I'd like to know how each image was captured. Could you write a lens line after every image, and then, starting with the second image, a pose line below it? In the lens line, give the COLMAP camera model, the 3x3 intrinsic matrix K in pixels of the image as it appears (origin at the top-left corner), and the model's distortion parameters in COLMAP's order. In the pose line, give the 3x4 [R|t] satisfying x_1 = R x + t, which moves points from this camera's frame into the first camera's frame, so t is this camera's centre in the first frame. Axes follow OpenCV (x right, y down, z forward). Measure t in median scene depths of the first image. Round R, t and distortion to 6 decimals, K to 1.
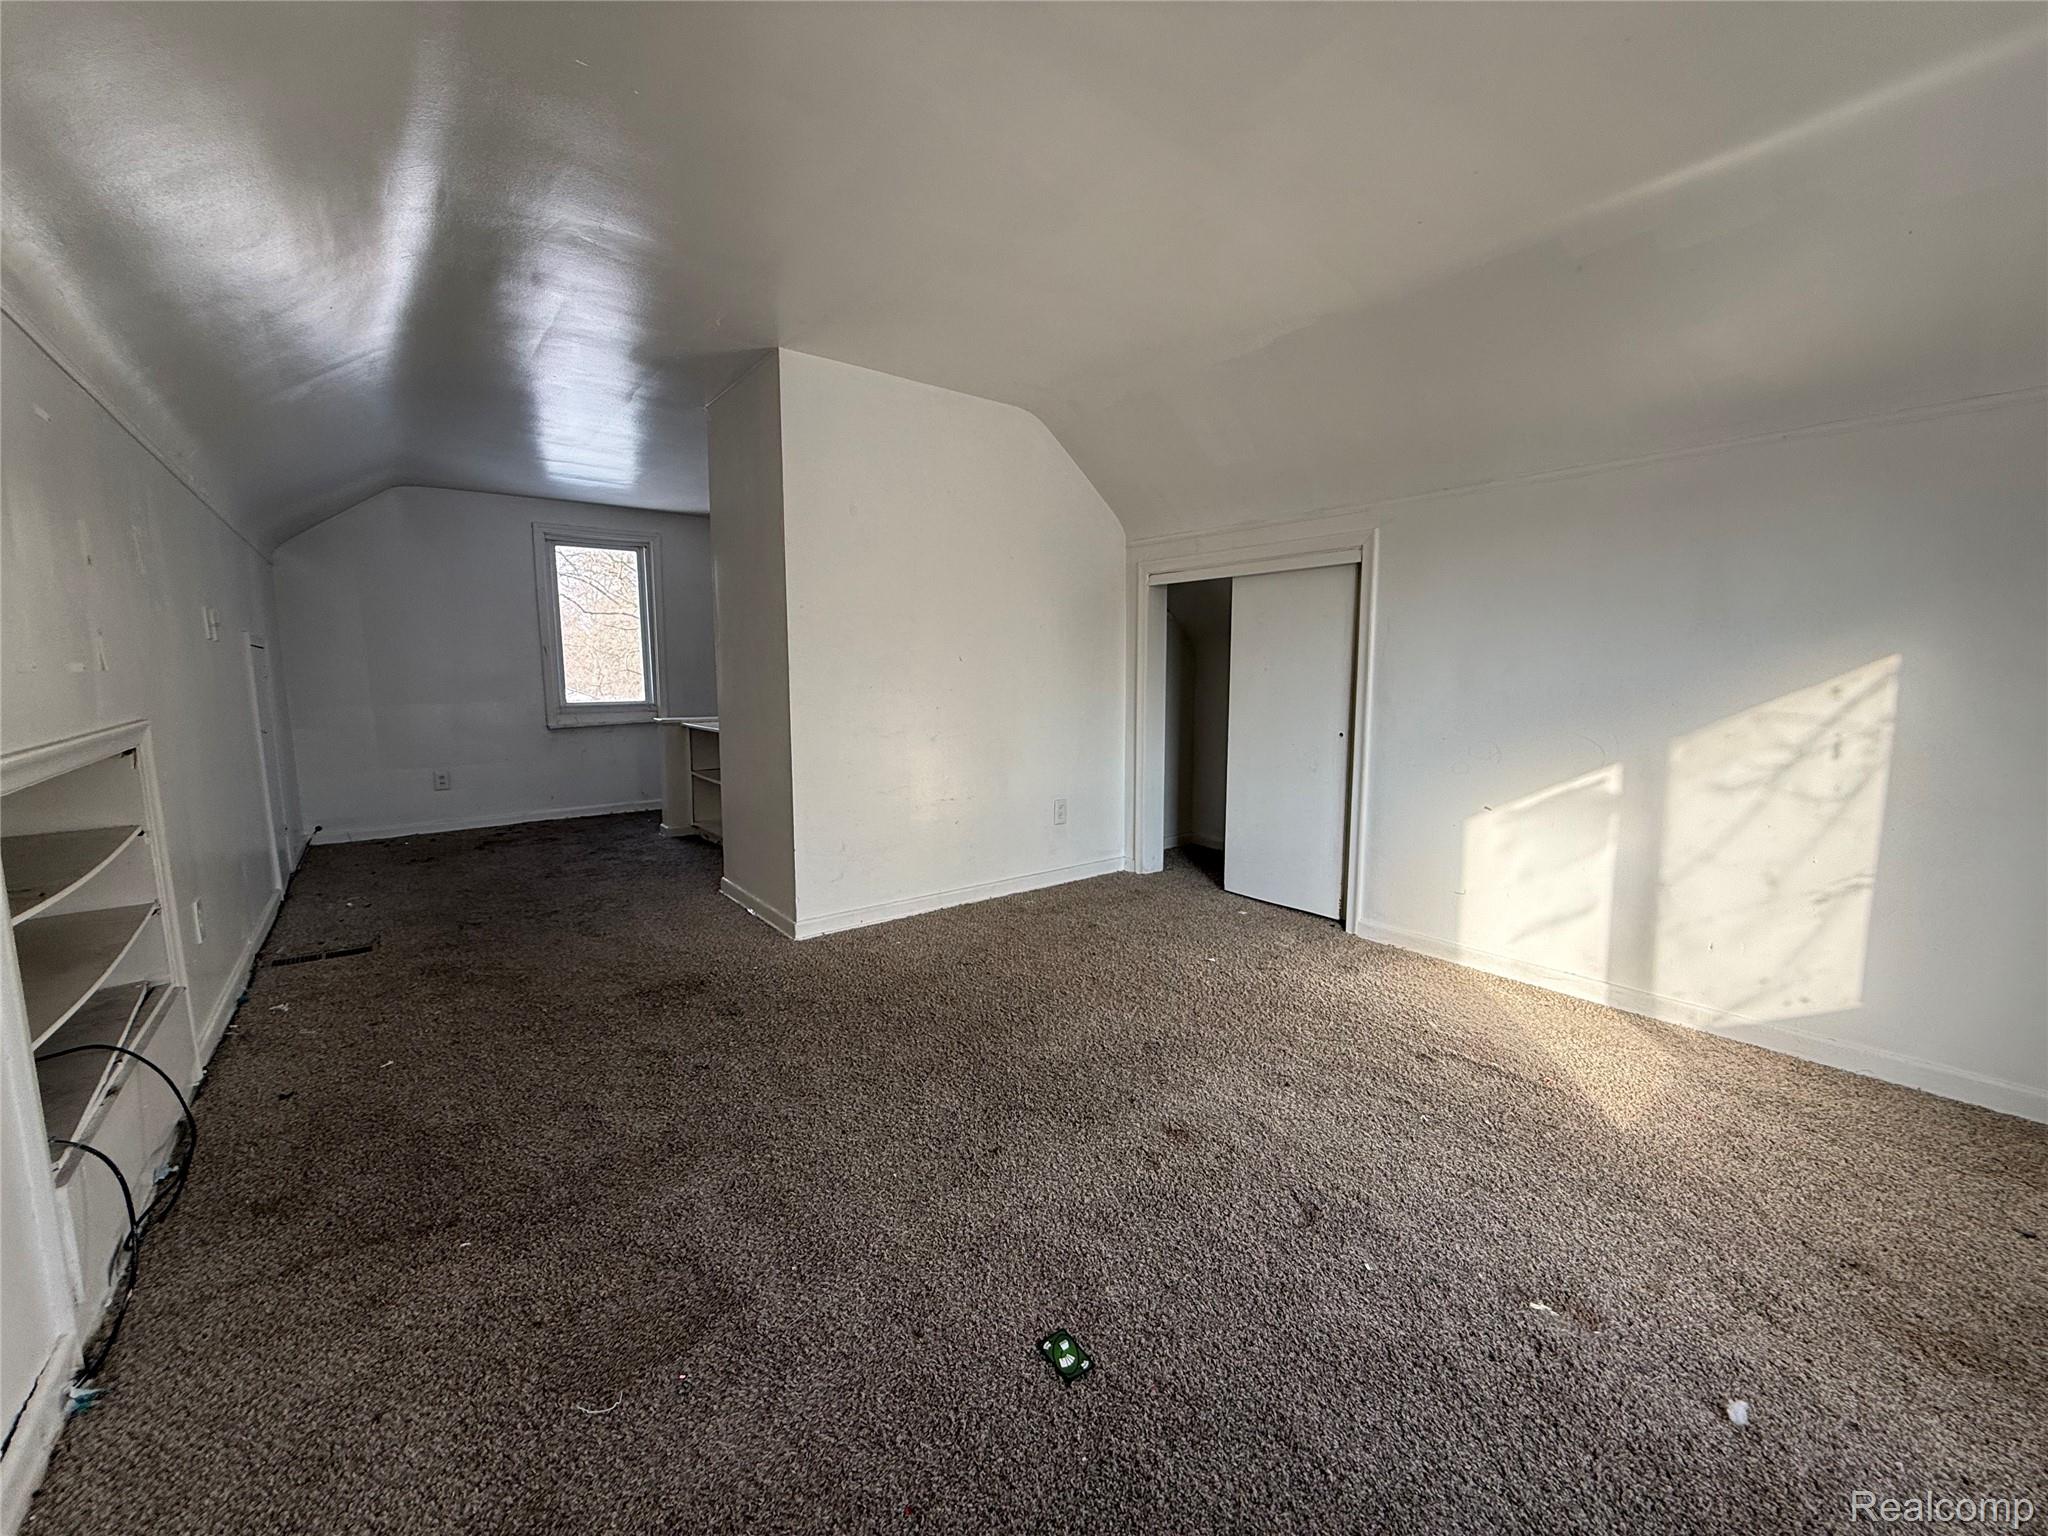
lens RADIAL K [[821.2, 0, 1021.3], [0, 821.2, 763.9], [0, 0, 1]] dist [0.001610, 0.000325]
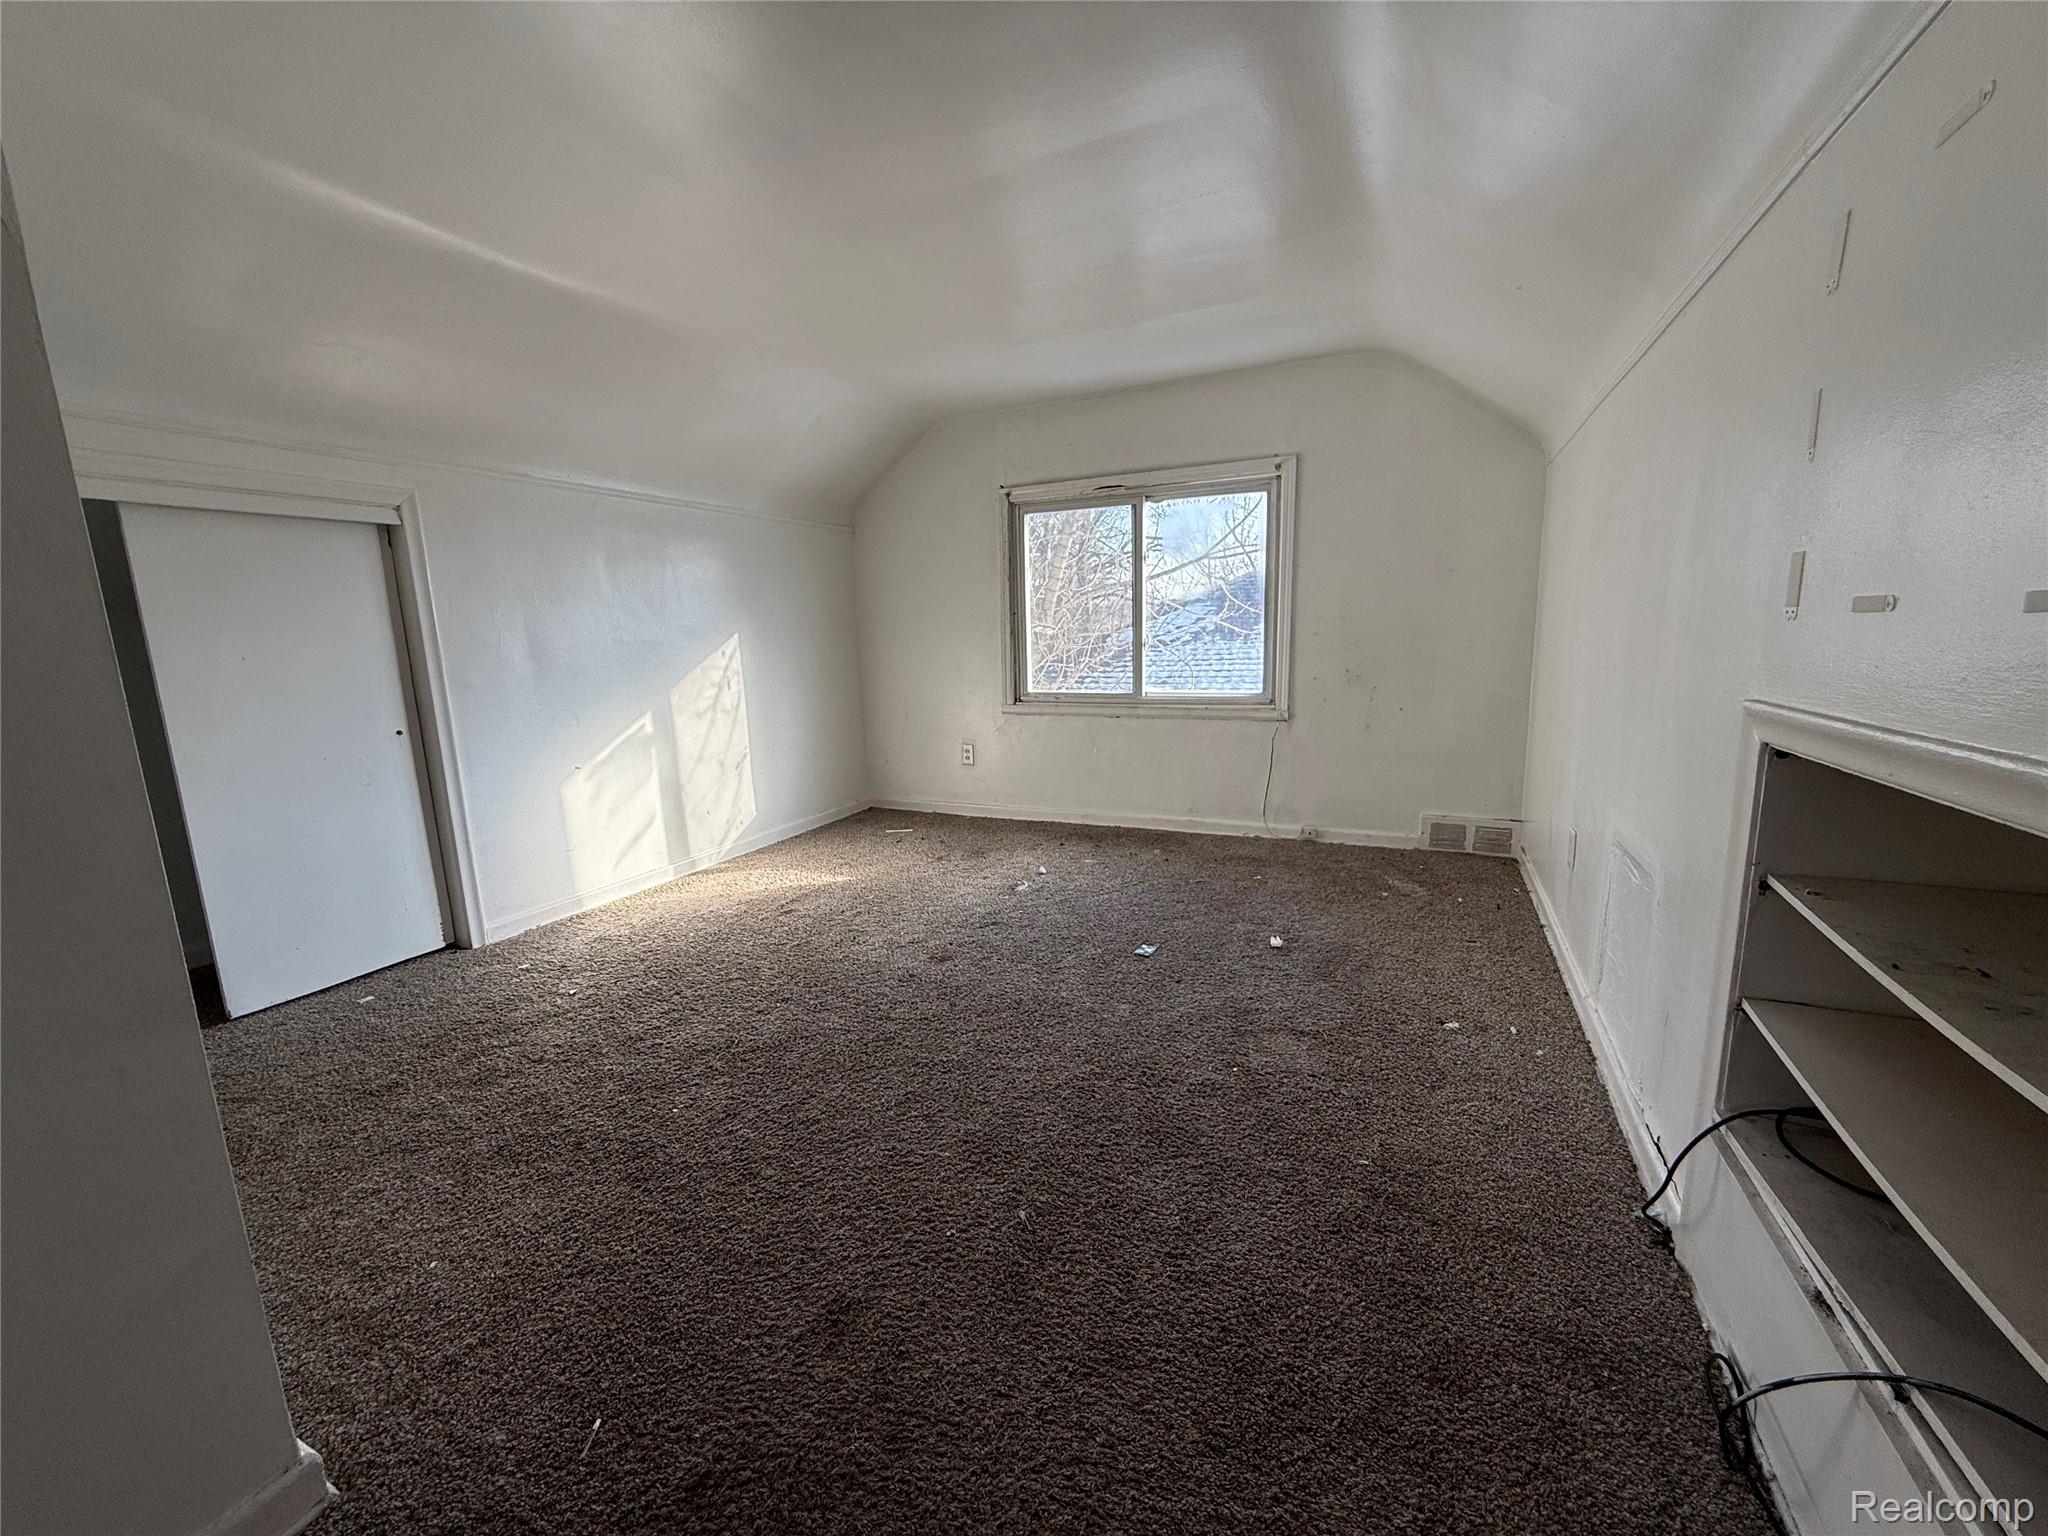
lens RADIAL K [[821.2, 0, 1022.2], [0, 821.2, 774.3], [0, 0, 1]] dist [0.001610, 0.000325]
pose [[-0.442317, -0.141785, 0.885580, -0.853590], [0.140213, 0.964351, 0.224428, -0.127616], [-0.885831, 0.223438, -0.406669, 1.084165]]
